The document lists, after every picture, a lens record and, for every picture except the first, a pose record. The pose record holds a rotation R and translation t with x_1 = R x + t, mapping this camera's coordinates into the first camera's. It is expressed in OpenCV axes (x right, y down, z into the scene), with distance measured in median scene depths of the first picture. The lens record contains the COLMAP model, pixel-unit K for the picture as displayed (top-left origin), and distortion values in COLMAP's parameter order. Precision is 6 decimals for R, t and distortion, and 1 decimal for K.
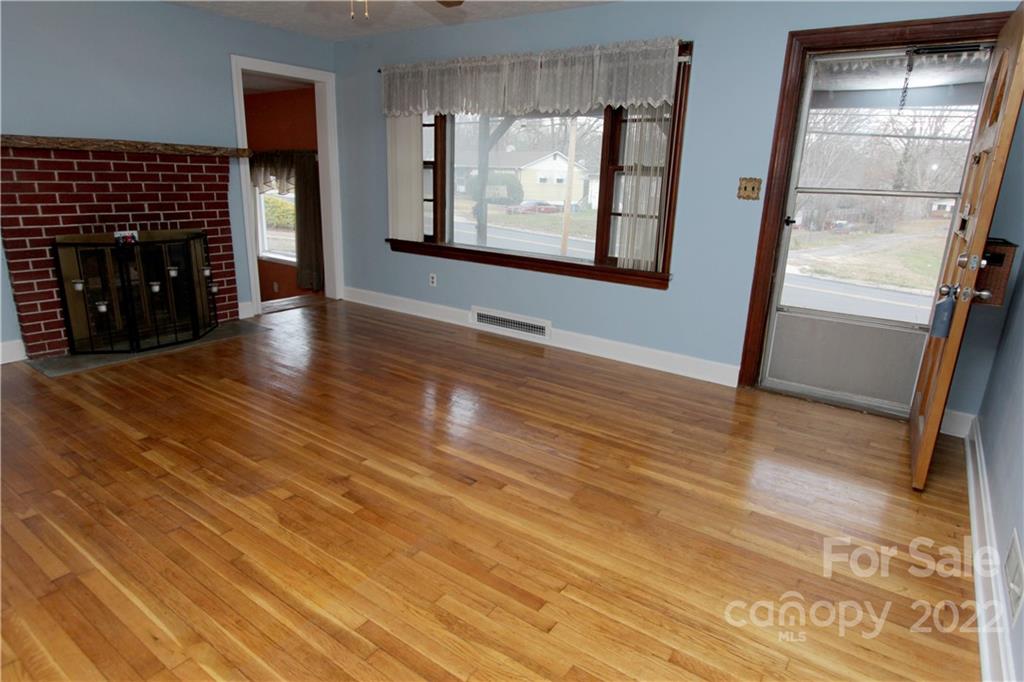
lens RADIAL K [[596.4, 0, 512.0], [0, 596.4, 341.0], [0, 0, 1]] dist [0.004077, 0.000446]
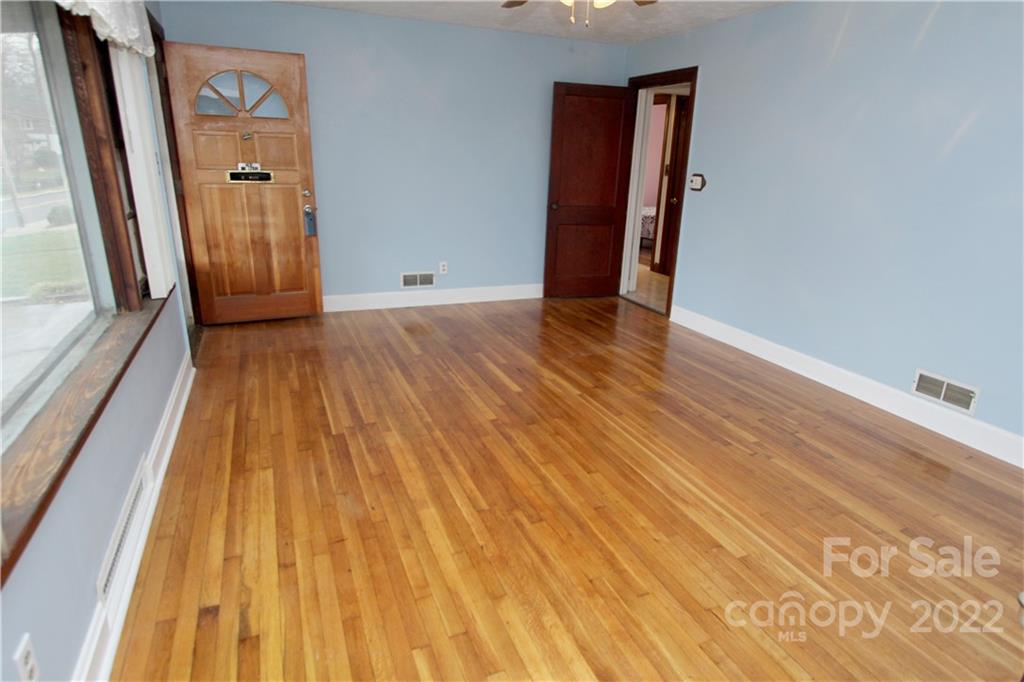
lens RADIAL K [[559.1, 0, 536.3], [0, 559.1, 343.4], [0, 0, 1]] dist [-0.030364, 0.000101]
pose [[-0.873309, -0.212015, 0.438612, -0.491775], [0.073227, 0.832977, 0.548441, -0.410403], [-0.481631, 0.511077, -0.711921, 1.350759]]
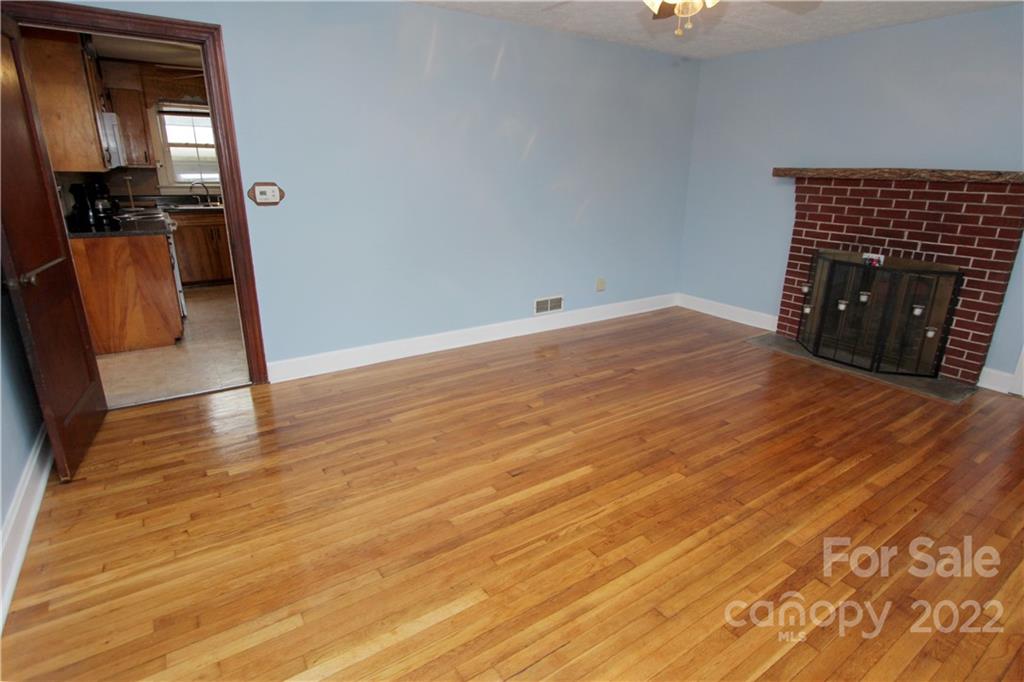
lens RADIAL K [[518.5, 0, 512.0], [0, 518.5, 341.0], [0, 0, 1]] dist [-0.015625, -0.000232]
pose [[-0.348668, 0.253637, -0.902274, 0.488767], [-0.285450, 0.888214, 0.359992, -0.212505], [0.892720, 0.383071, -0.237291, 0.776924]]
